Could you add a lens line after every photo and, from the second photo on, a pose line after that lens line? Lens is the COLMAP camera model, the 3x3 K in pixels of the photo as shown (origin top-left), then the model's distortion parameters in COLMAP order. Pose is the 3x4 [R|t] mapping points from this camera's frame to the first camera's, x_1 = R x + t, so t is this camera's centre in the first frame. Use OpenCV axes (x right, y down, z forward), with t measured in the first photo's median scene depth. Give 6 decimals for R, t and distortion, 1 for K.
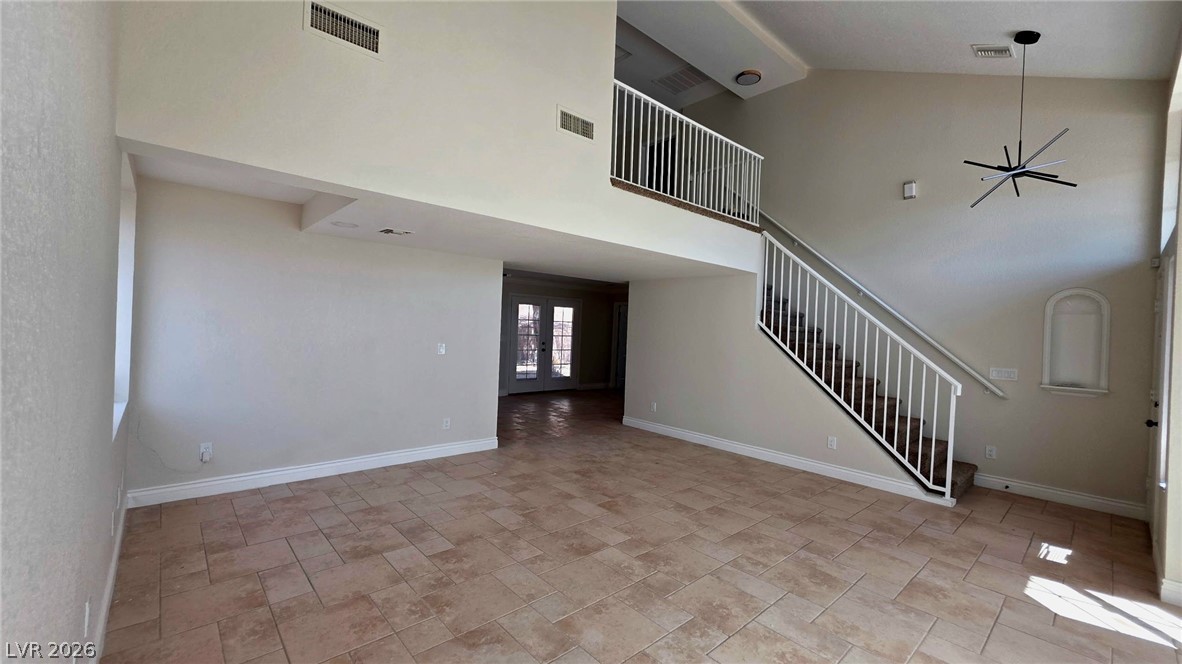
lens RADIAL K [[472.7, 0, 589.6], [0, 472.7, 326.4], [0, 0, 1]] dist [0.002031, -0.000185]
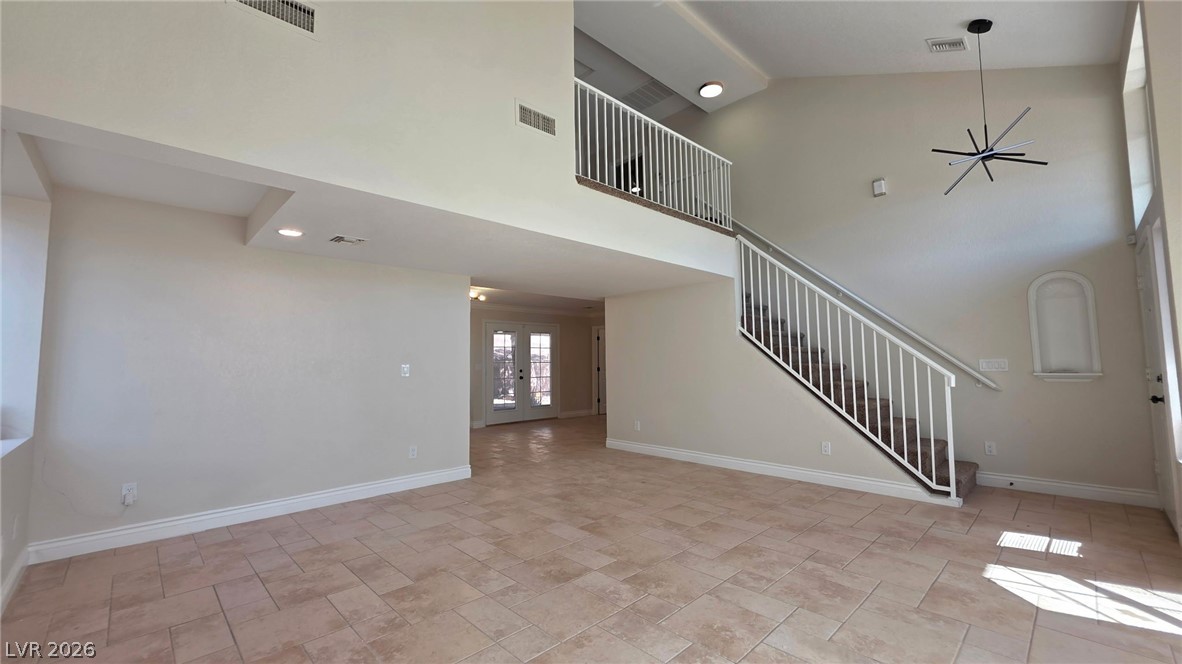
lens RADIAL K [[472.3, 0, 587.3], [0, 472.3, 325.0], [0, 0, 1]] dist [0.001129, 0.000139]
pose [[0.998136, -0.048921, 0.036475, 0.017428], [0.051615, 0.995695, -0.076989, 0.060000], [-0.032551, 0.078729, 0.996364, 0.069447]]
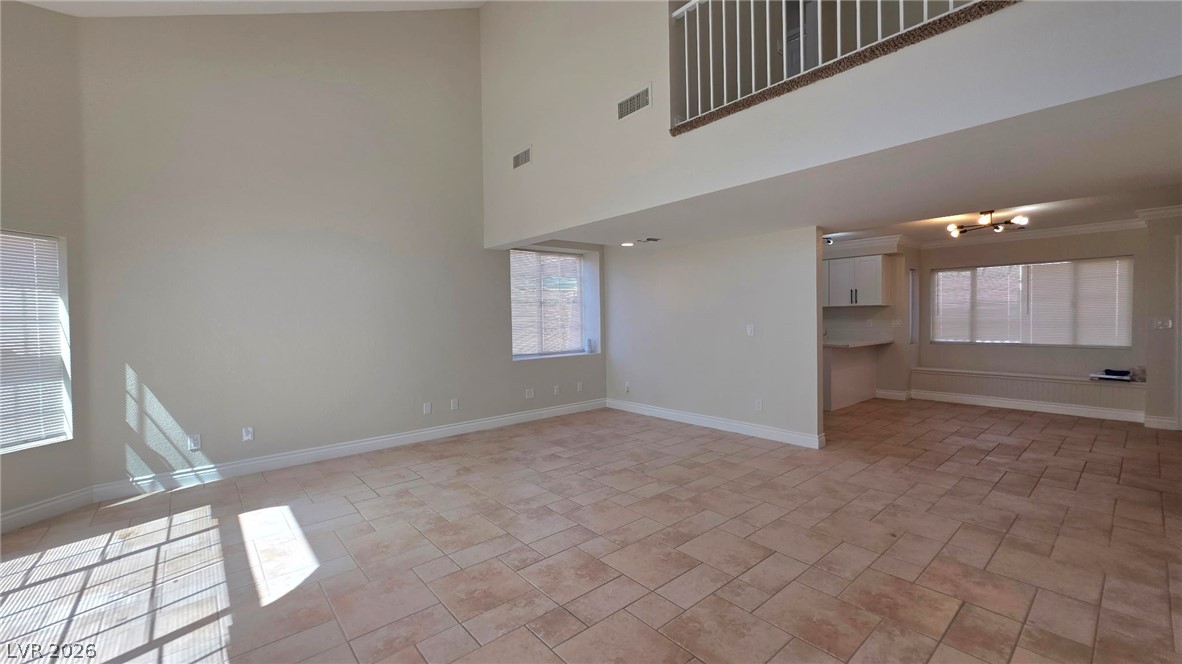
lens RADIAL K [[472.7, 0, 589.6], [0, 472.7, 326.4], [0, 0, 1]] dist [0.002031, -0.000185]
pose [[-0.032599, -0.018190, -0.999303, 0.899599], [0.021119, 0.999599, -0.018884, 0.063721], [0.999245, -0.021720, -0.032202, 0.850301]]
